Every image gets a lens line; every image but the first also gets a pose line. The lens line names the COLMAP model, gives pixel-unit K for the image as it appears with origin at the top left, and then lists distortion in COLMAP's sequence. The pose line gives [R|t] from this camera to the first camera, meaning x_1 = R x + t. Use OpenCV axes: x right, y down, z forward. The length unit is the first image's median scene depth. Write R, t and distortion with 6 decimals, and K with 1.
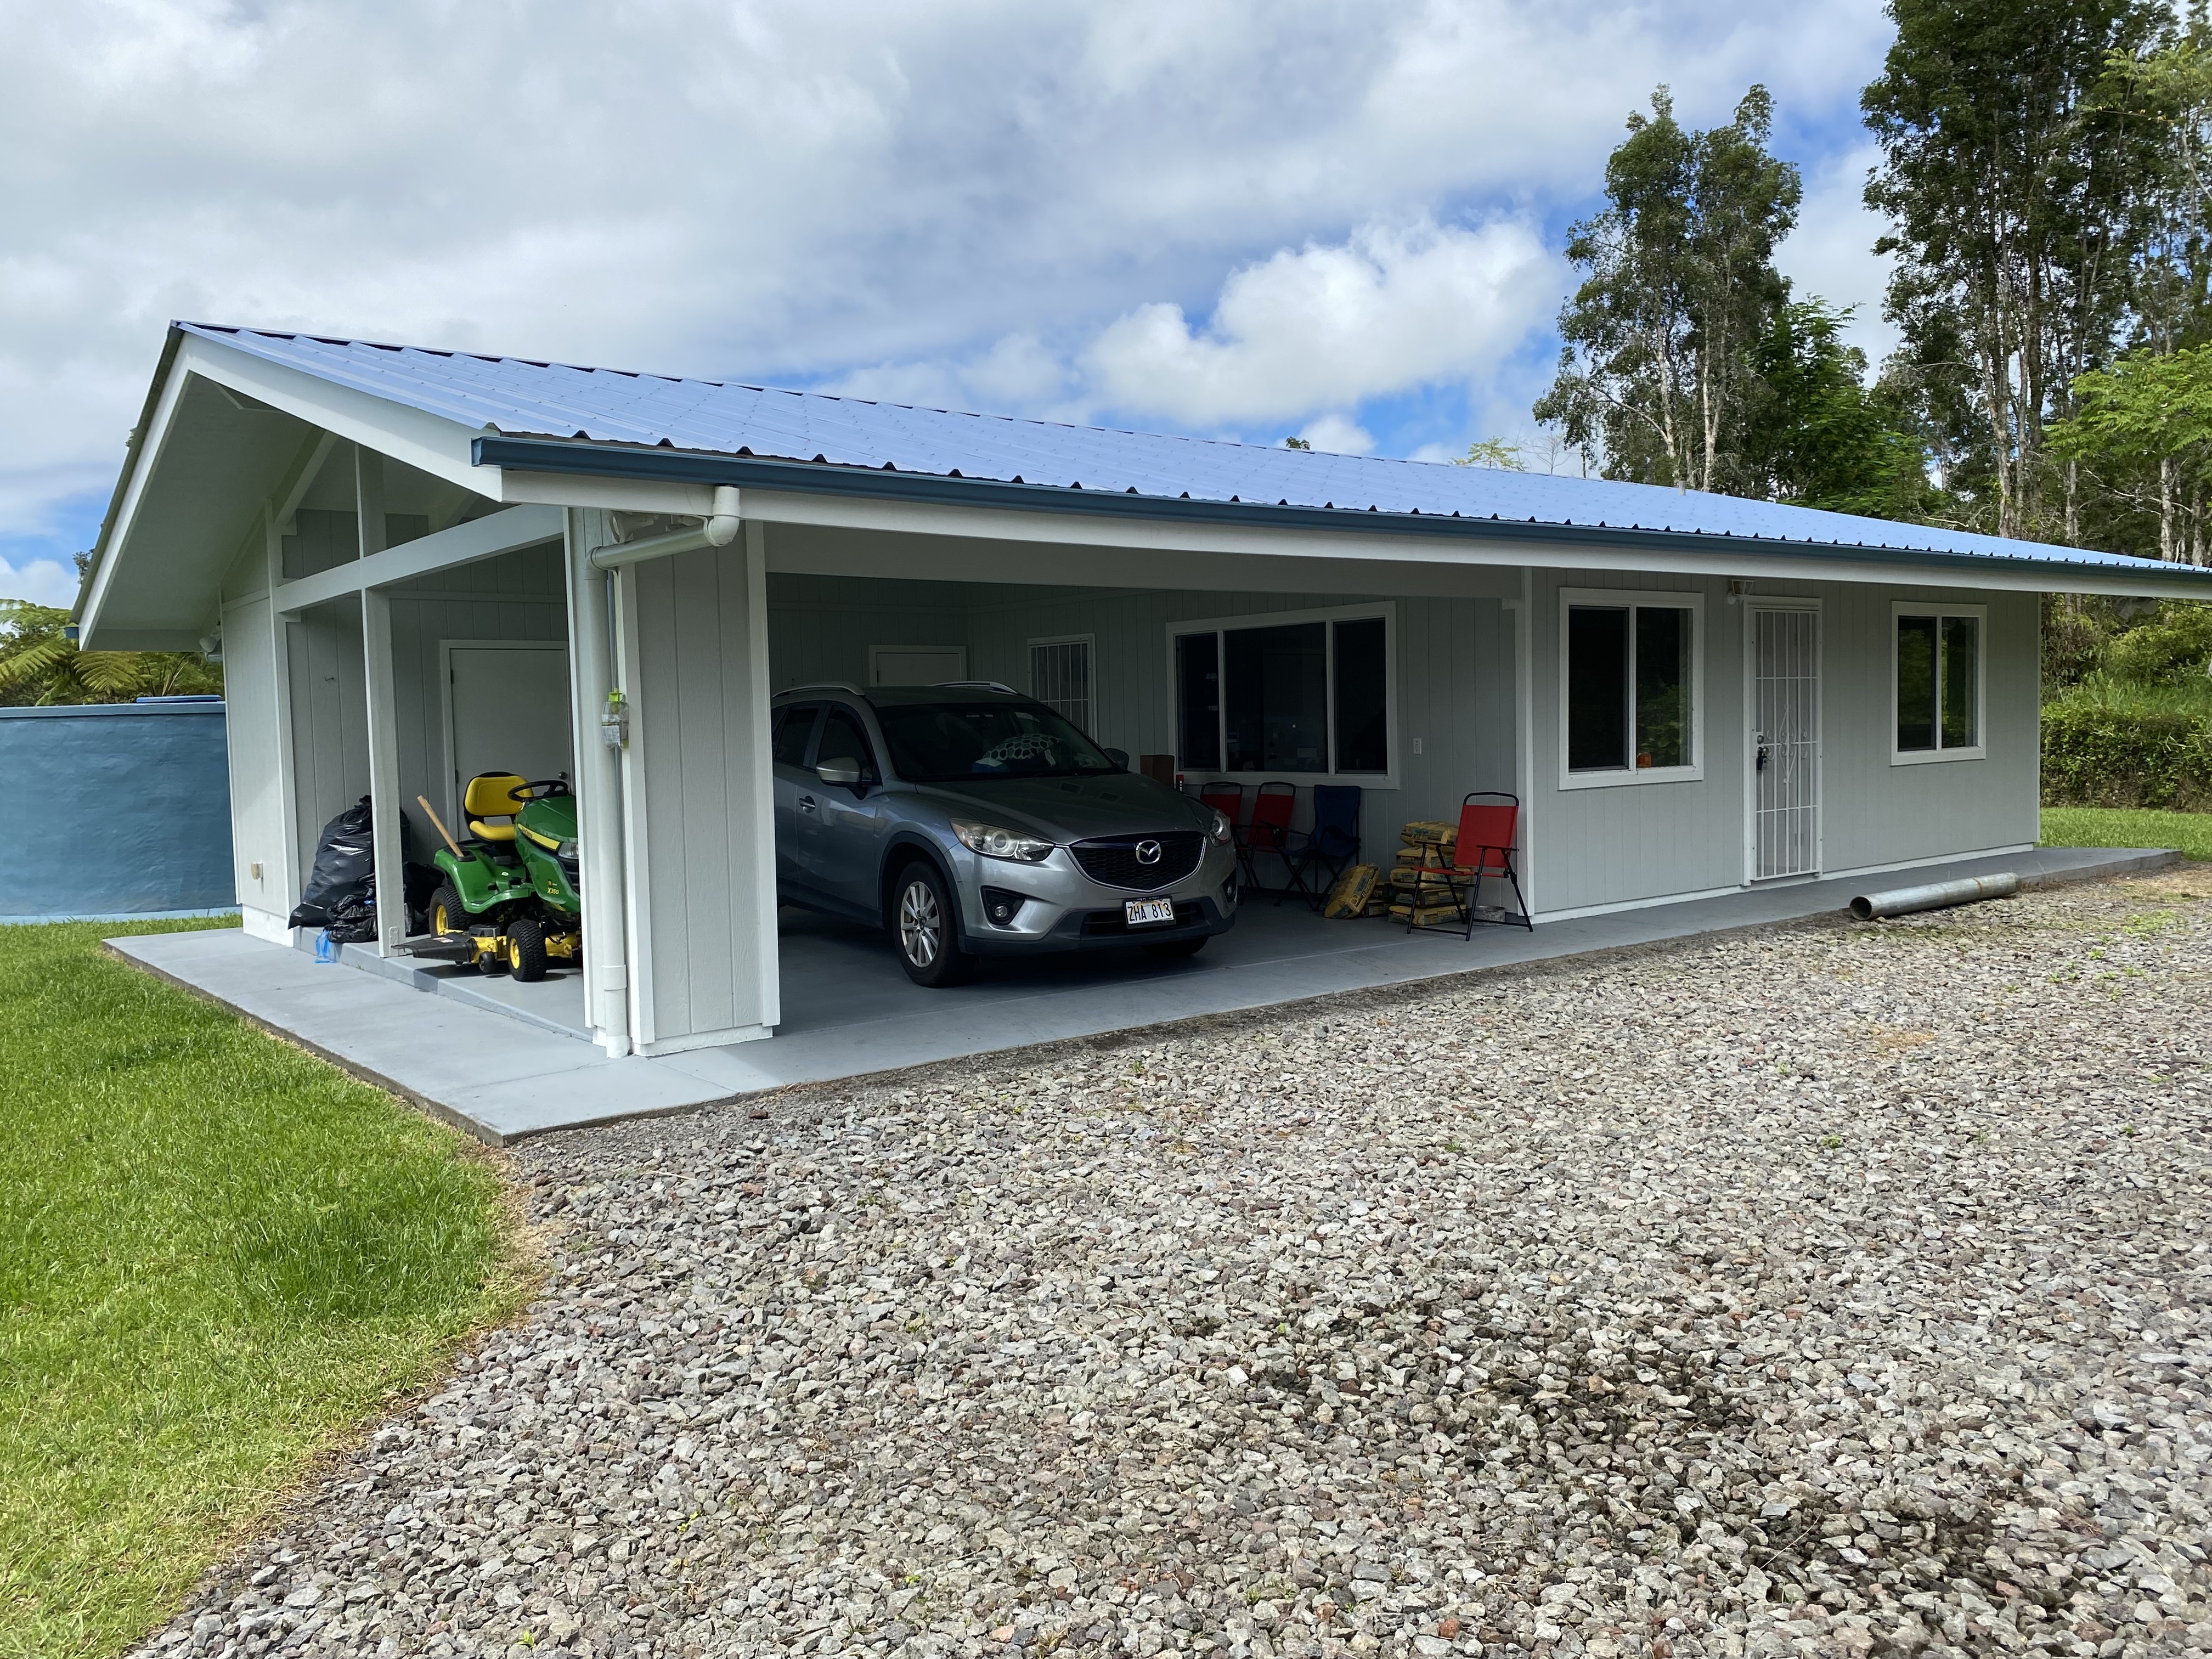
lens RADIAL K [[1699.4, 0, 1106.0], [0, 1699.4, 829.5], [0, 0, 1]] dist [0.040772, 0.000670]
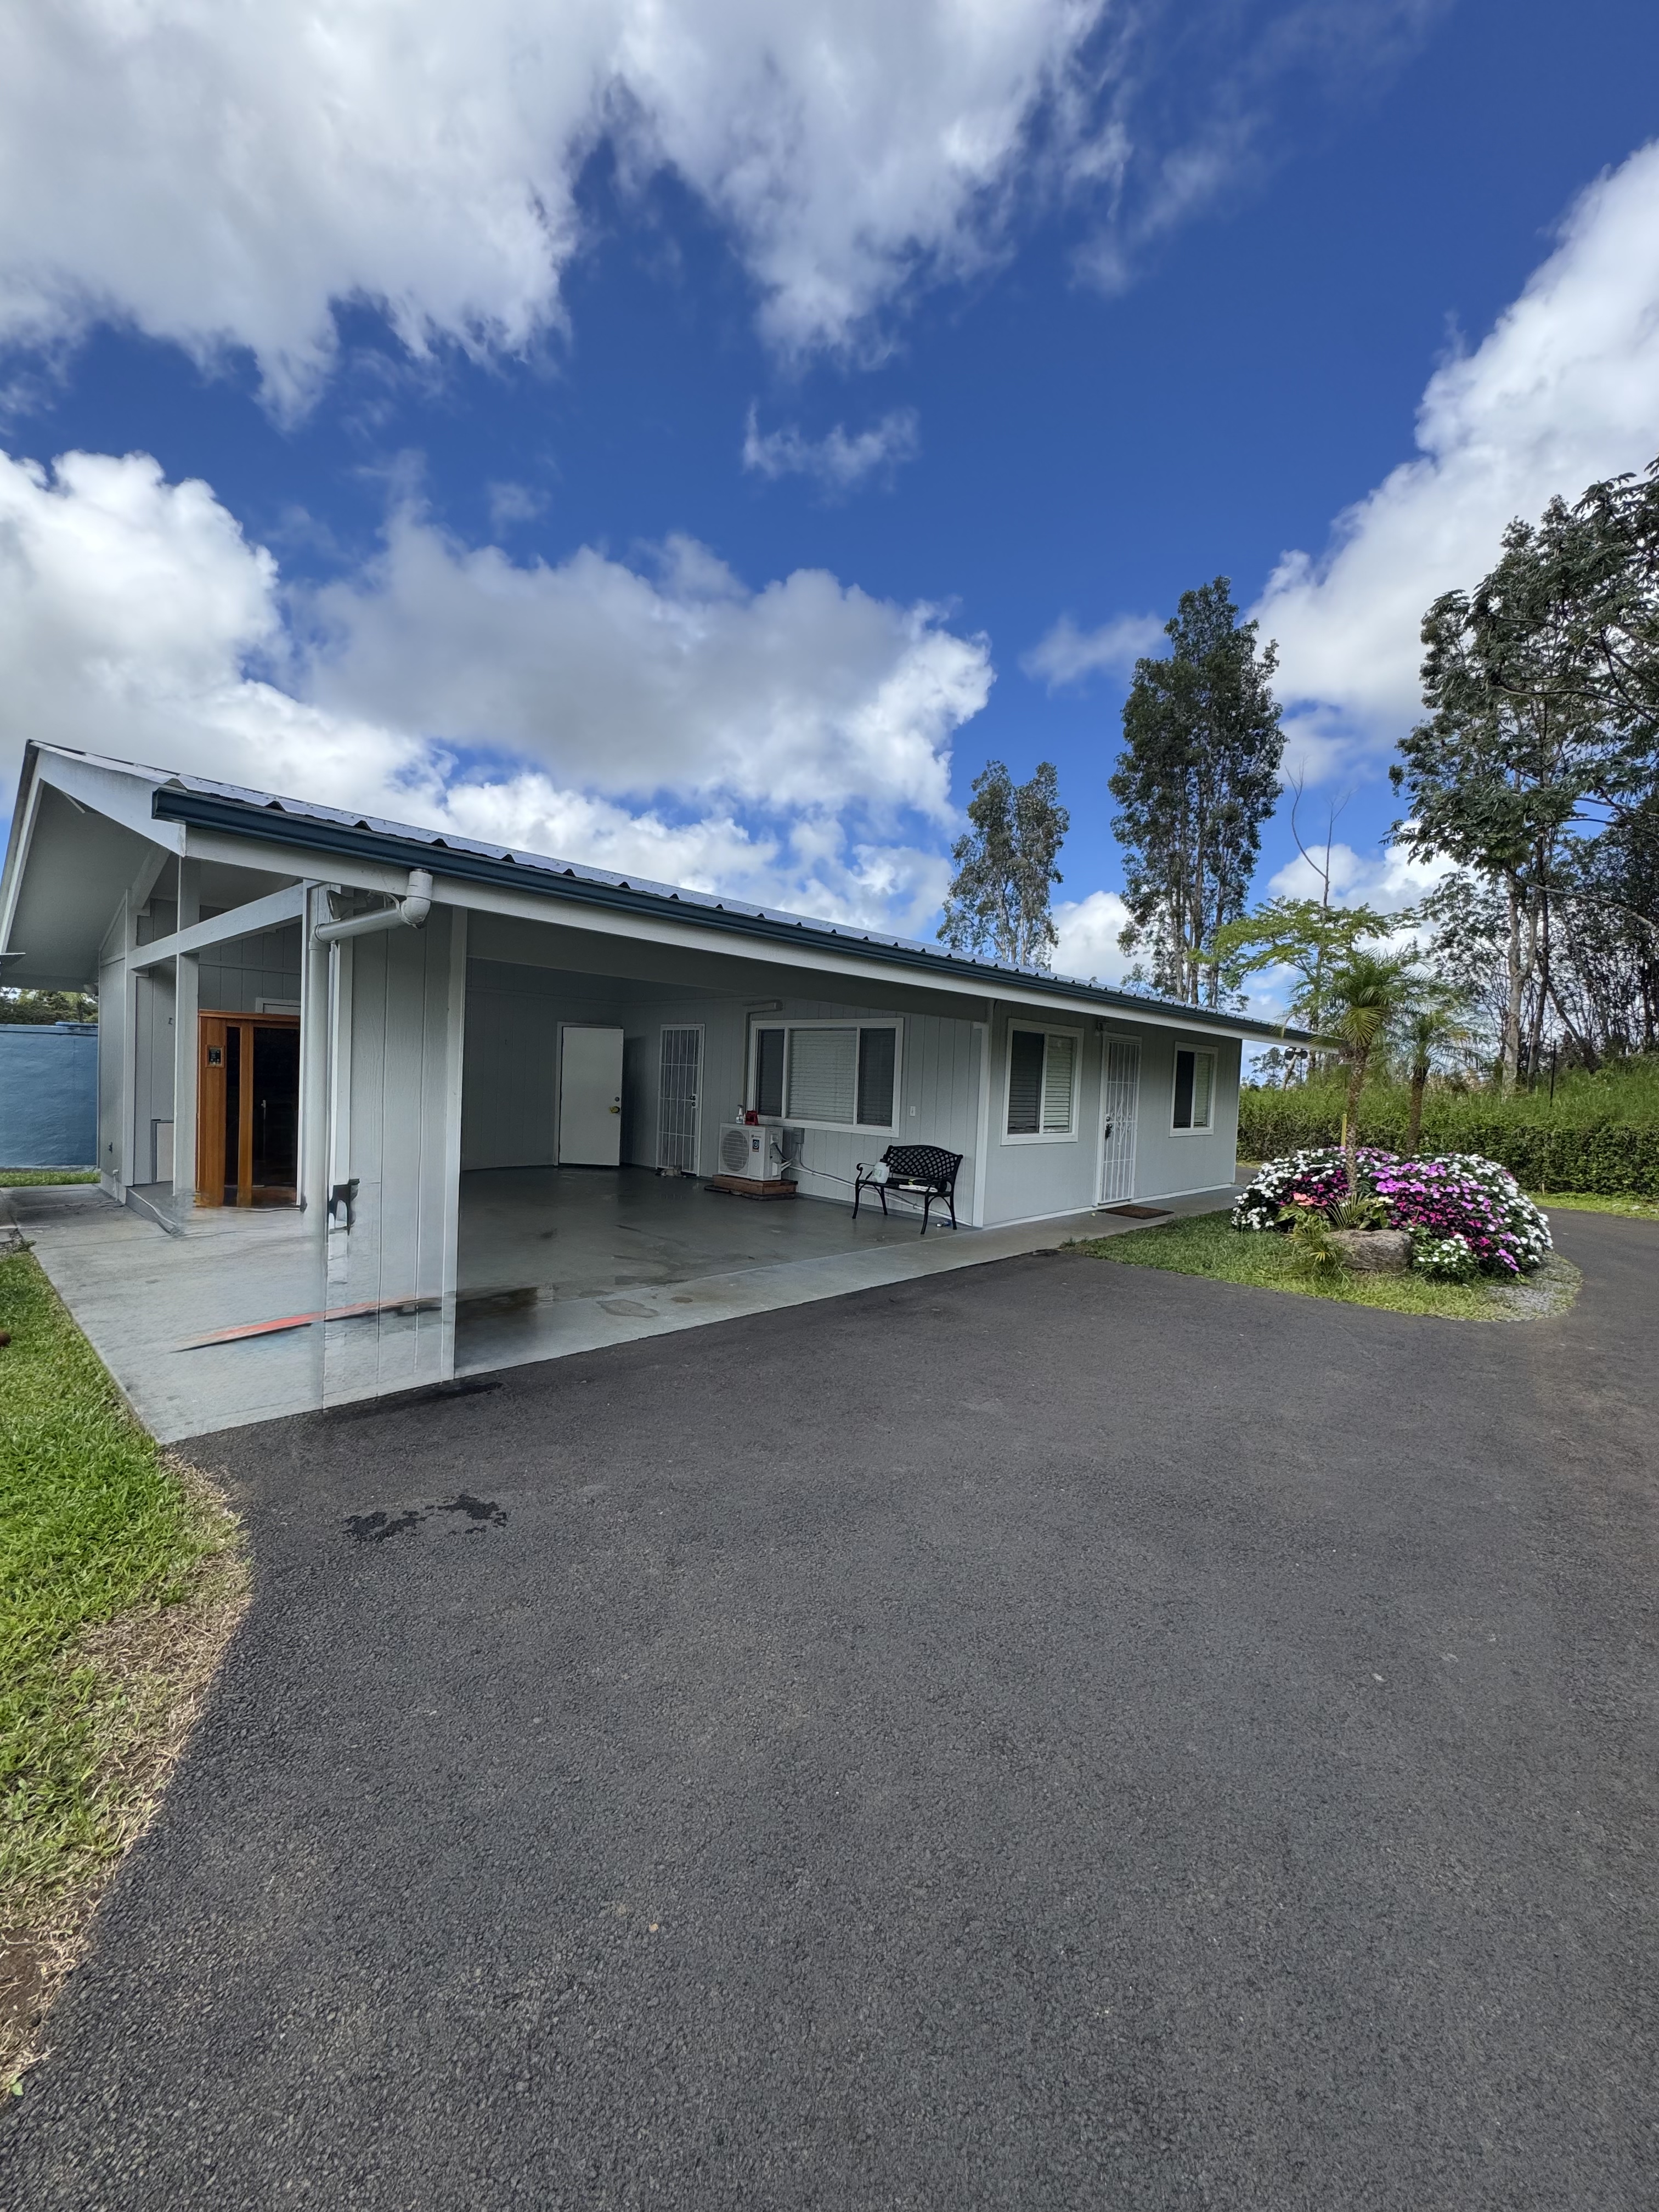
lens RADIAL K [[910.0, 0, 829.5], [0, 910.0, 1106.0], [0, 0, 1]] dist [-0.001799, -0.000150]
pose [[0.987151, 0.061160, 0.147624, -0.017328], [-0.056372, 0.997746, -0.036405, -0.020109], [-0.149517, 0.027616, 0.988373, 0.192379]]
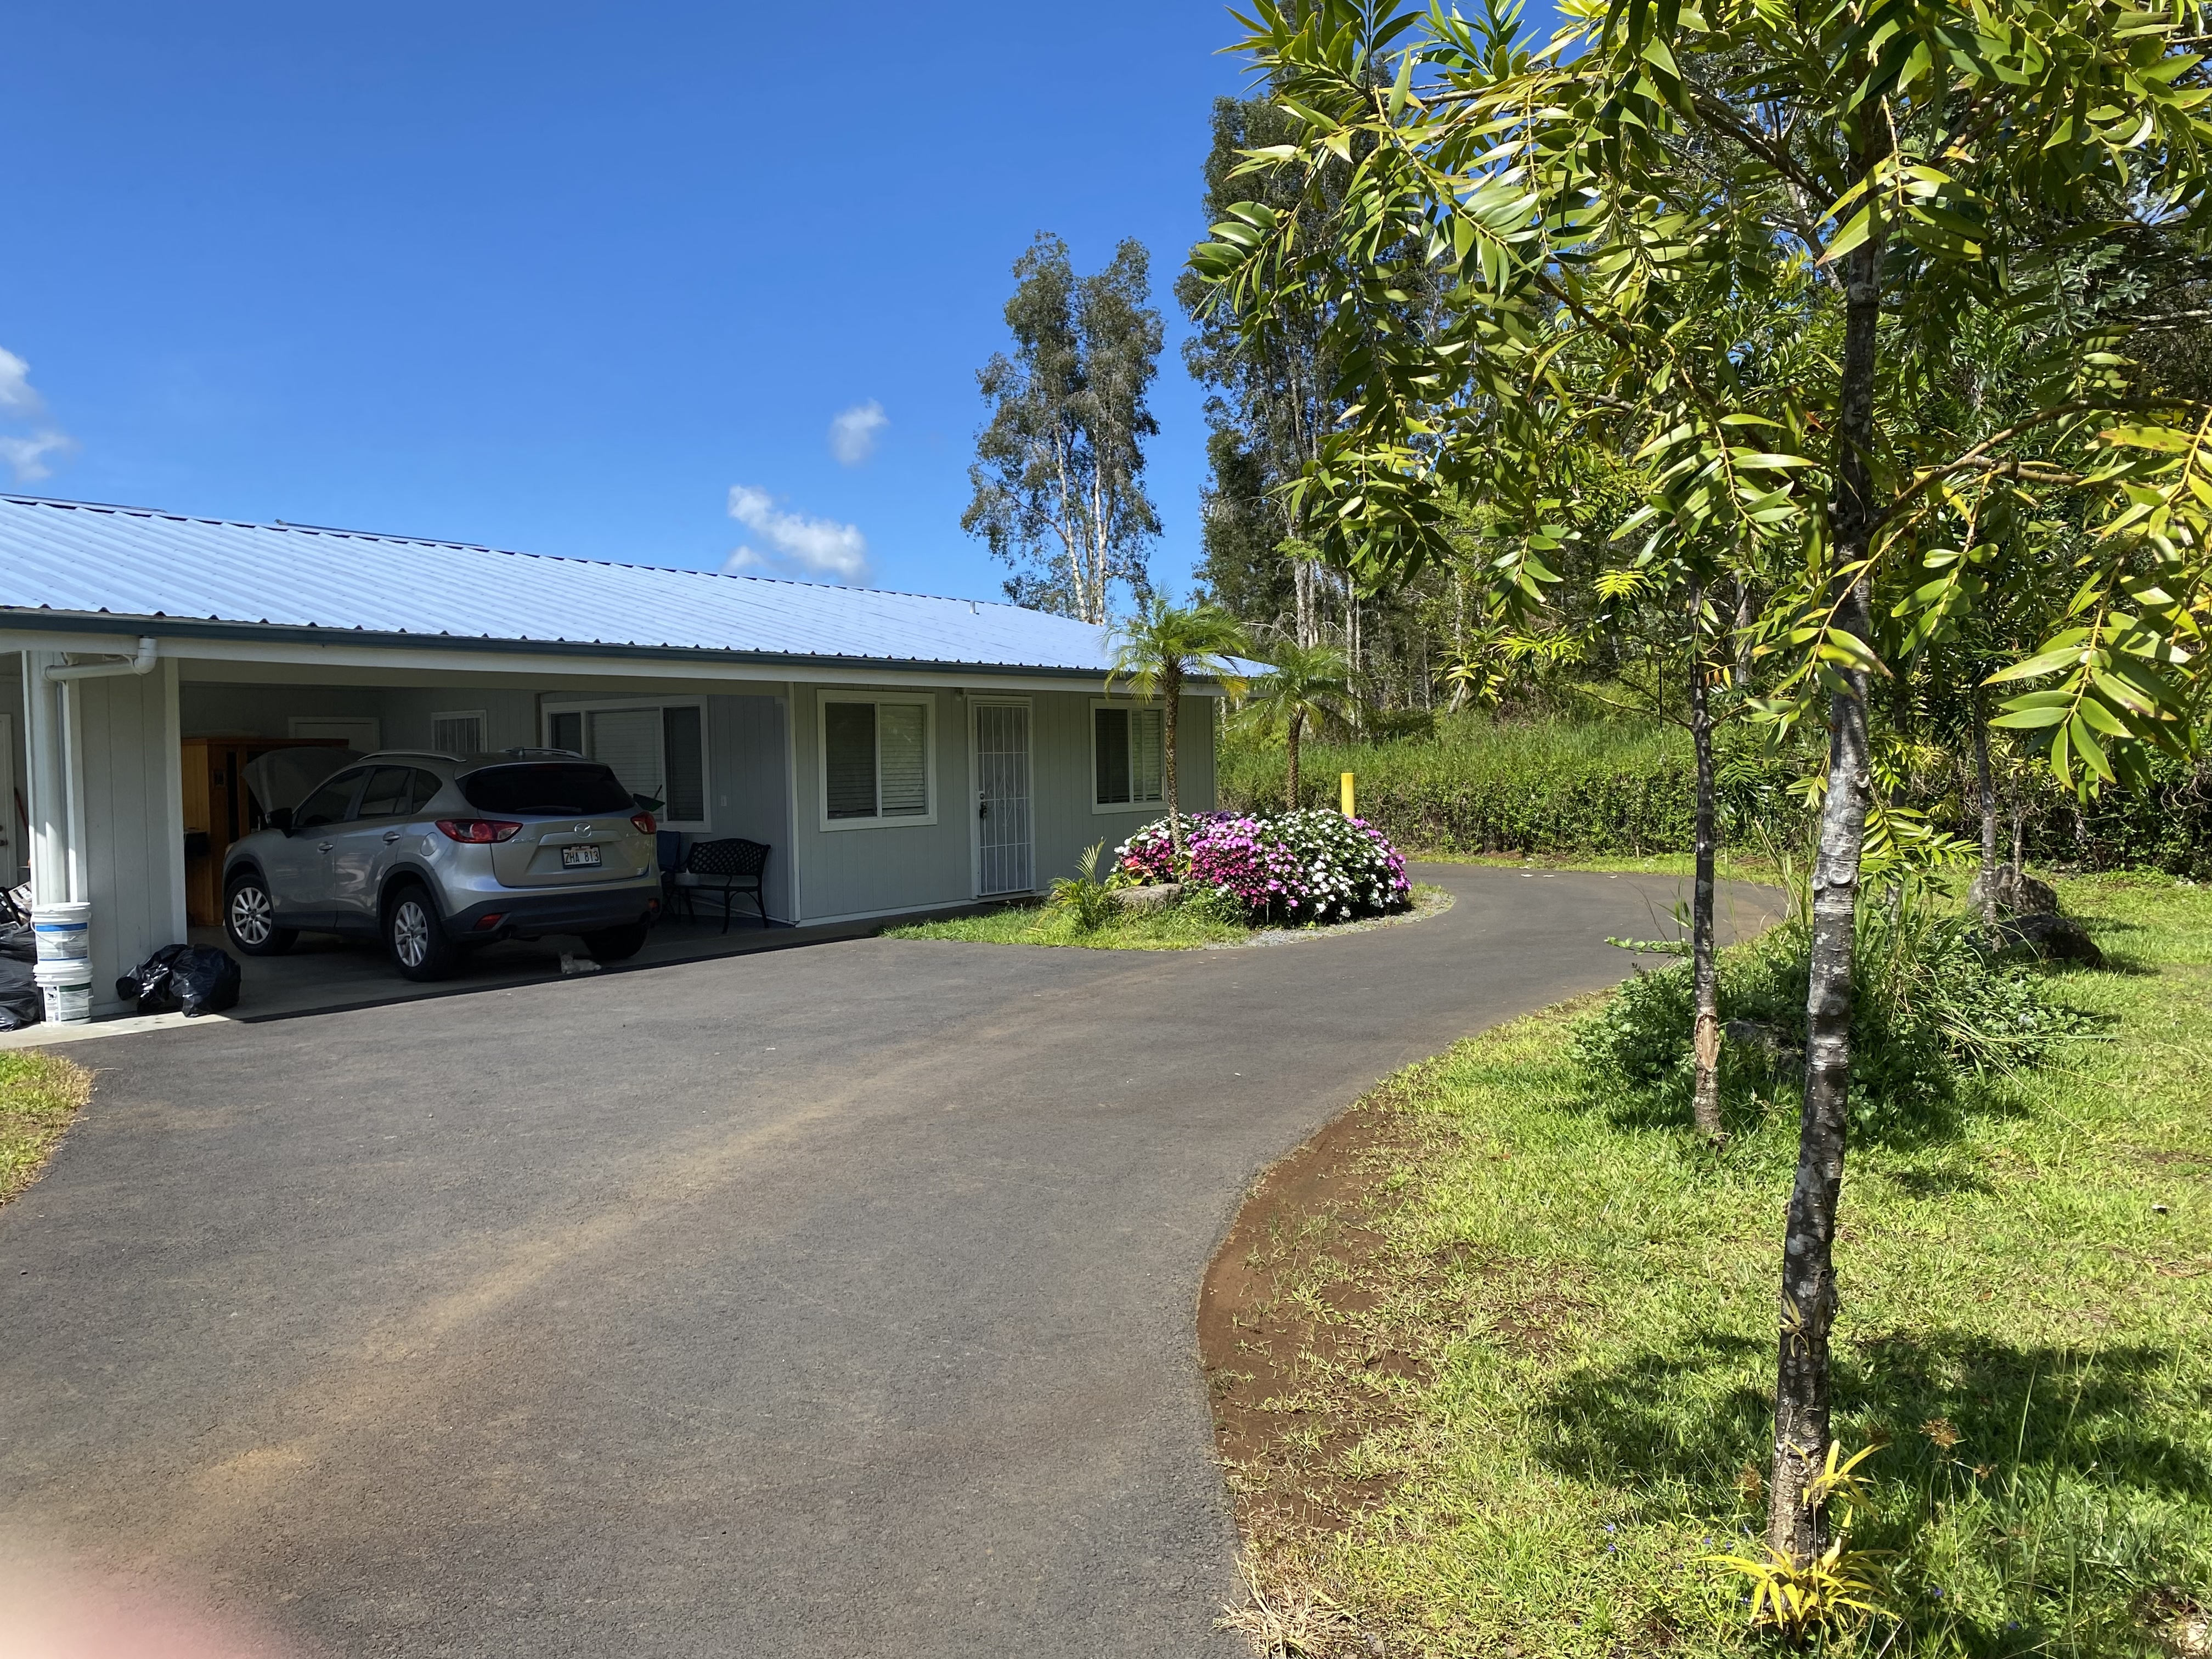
lens RADIAL K [[1625.8, 0, 1106.0], [0, 1625.8, 829.5], [0, 0, 1]] dist [-0.001358, 0.001533]
pose [[0.954408, -0.007177, 0.298418, 0.090794], [0.016354, 0.999467, -0.028268, 0.016813], [-0.298056, 0.031860, 0.954016, -0.360761]]
